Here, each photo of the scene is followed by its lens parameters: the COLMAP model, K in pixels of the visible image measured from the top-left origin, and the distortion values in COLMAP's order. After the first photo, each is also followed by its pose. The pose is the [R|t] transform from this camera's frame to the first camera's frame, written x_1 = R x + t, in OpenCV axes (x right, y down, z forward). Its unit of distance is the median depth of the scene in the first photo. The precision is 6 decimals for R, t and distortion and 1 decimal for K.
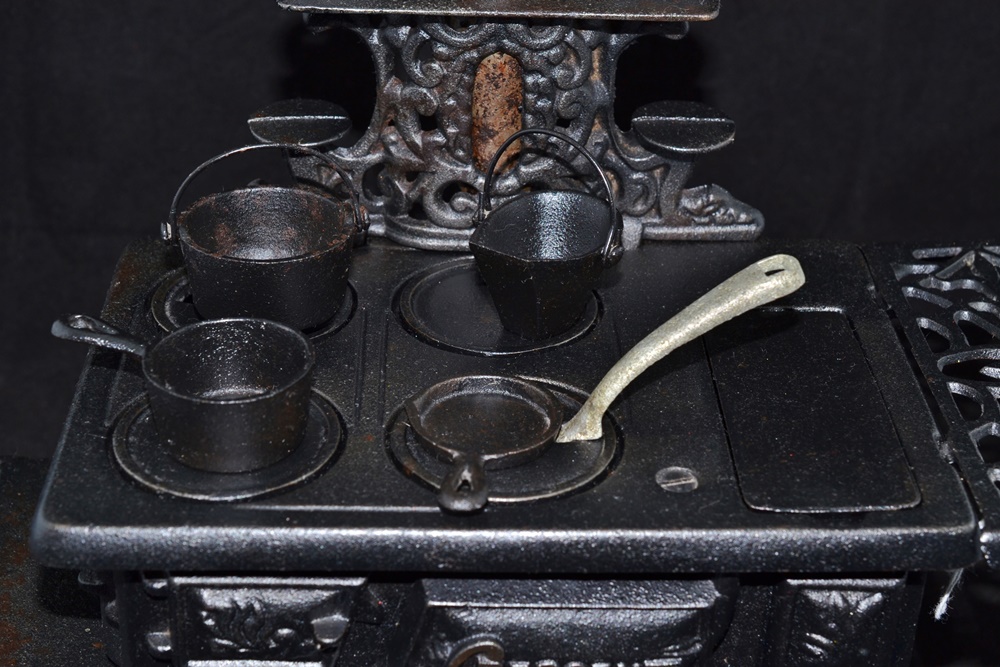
lens RADIAL K [[1781.9, 0, 501.3], [0, 1781.9, 330.8], [0, 0, 1]] dist [0.006260, 0.000000]
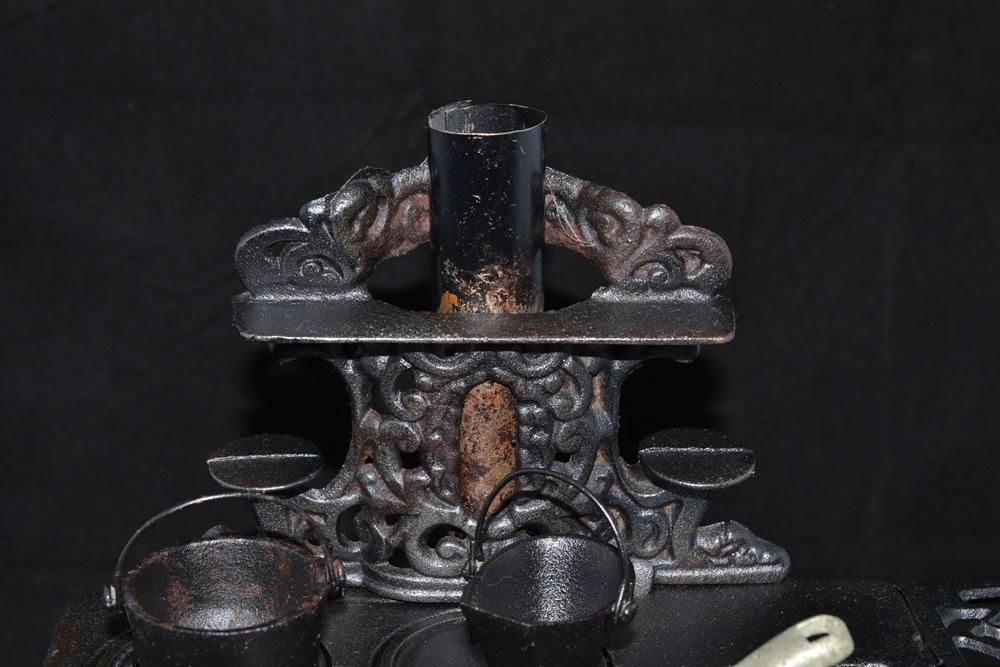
lens RADIAL K [[1781.9, 0, 501.5], [0, 1781.9, 329.3], [0, 0, 1]] dist [0.006260, 0.000000]
pose [[0.999731, -0.017487, 0.015247, -0.008129], [0.019663, 0.987437, -0.156788, -0.041489], [-0.012314, 0.157046, 0.987515, 0.113923]]
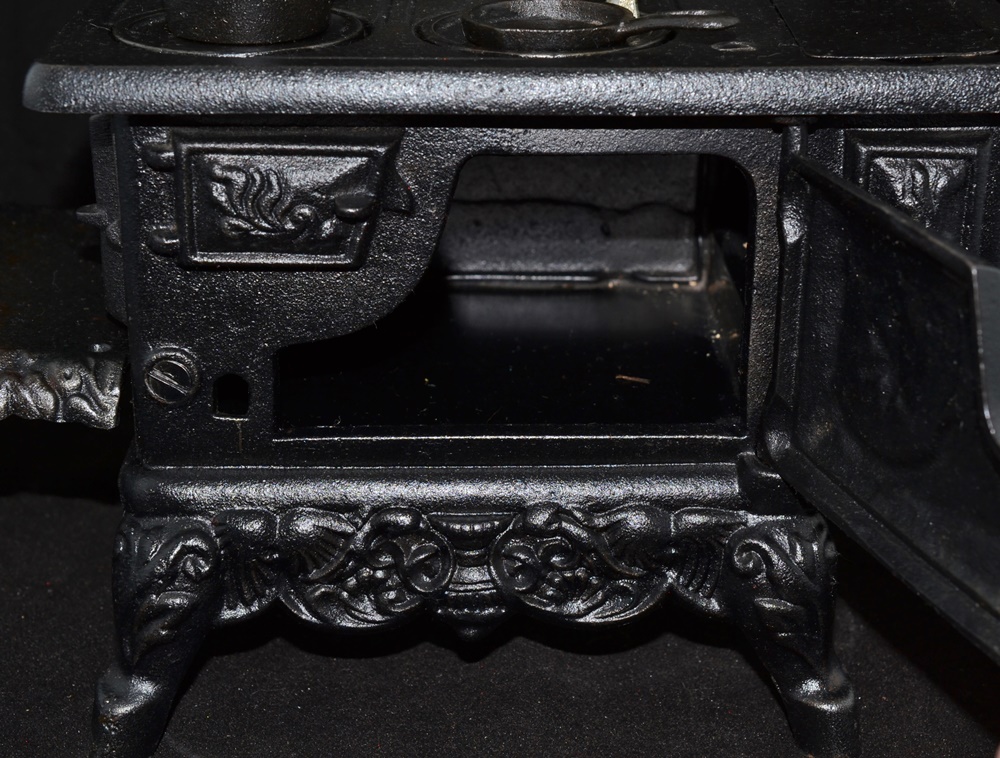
lens RADIAL K [[2001.6, 0, 569.8], [0, 2001.6, 375.8], [0, 0, 1]] dist [0.008445, 0.000000]
pose [[0.999849, -0.017370, 0.000900, 0.009235], [0.017314, 0.989056, -0.146520, 0.341290], [0.001655, 0.146514, 0.989207, 0.008319]]
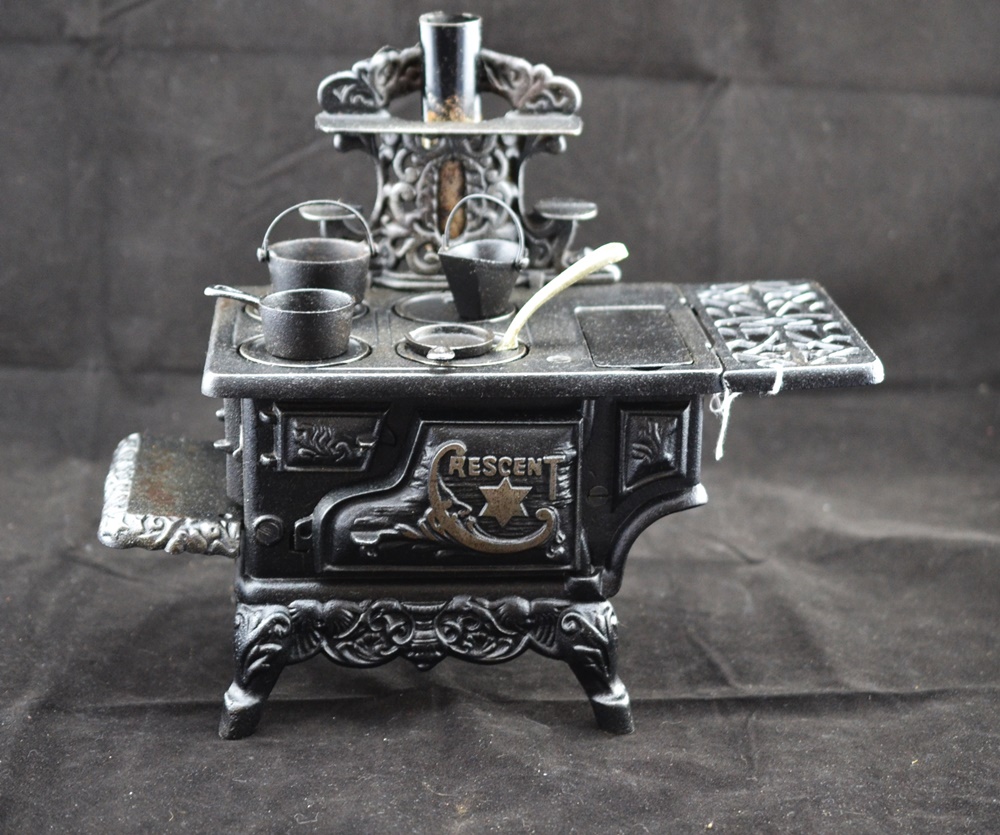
lens RADIAL K [[2329.6, 0, 499.4], [0, 2329.6, 417.1], [0, 0, 1]] dist [-0.022661, 0.000000]
pose [[0.999209, -0.022919, 0.032500, -0.033074], [0.029311, 0.976748, -0.212376, 0.543090], [-0.026877, 0.213160, 0.976647, -1.086585]]
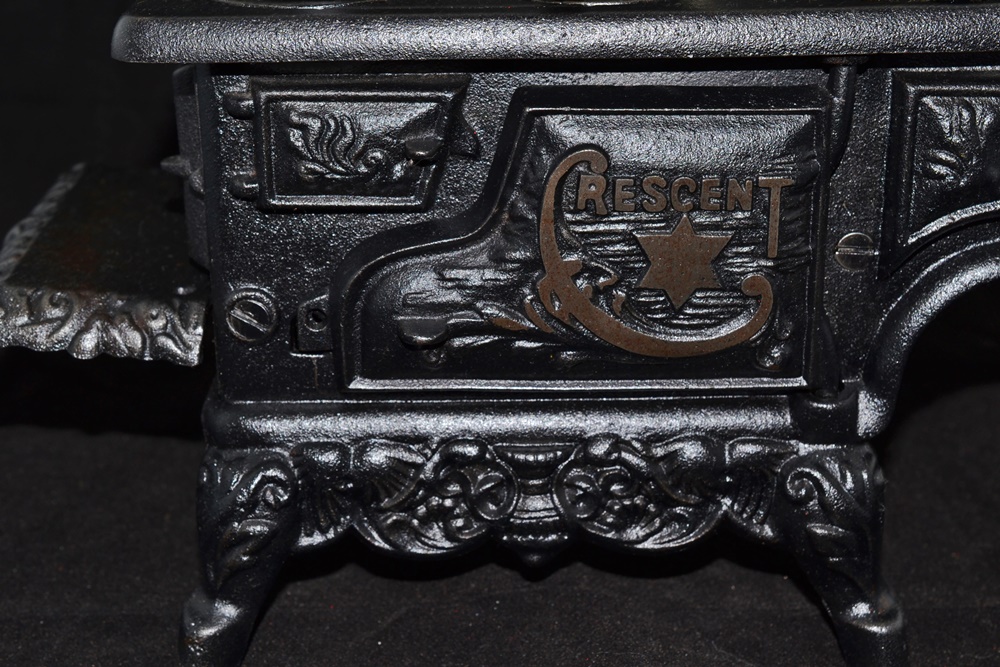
lens RADIAL K [[1781.9, 0, 510.3], [0, 1781.9, 336.1], [0, 0, 1]] dist [0.006260, 0.000000]
pose [[0.998741, -0.025562, -0.043156, -0.009579], [0.018351, 0.986961, -0.159908, 0.354114], [0.046681, 0.158915, 0.986188, 0.069559]]
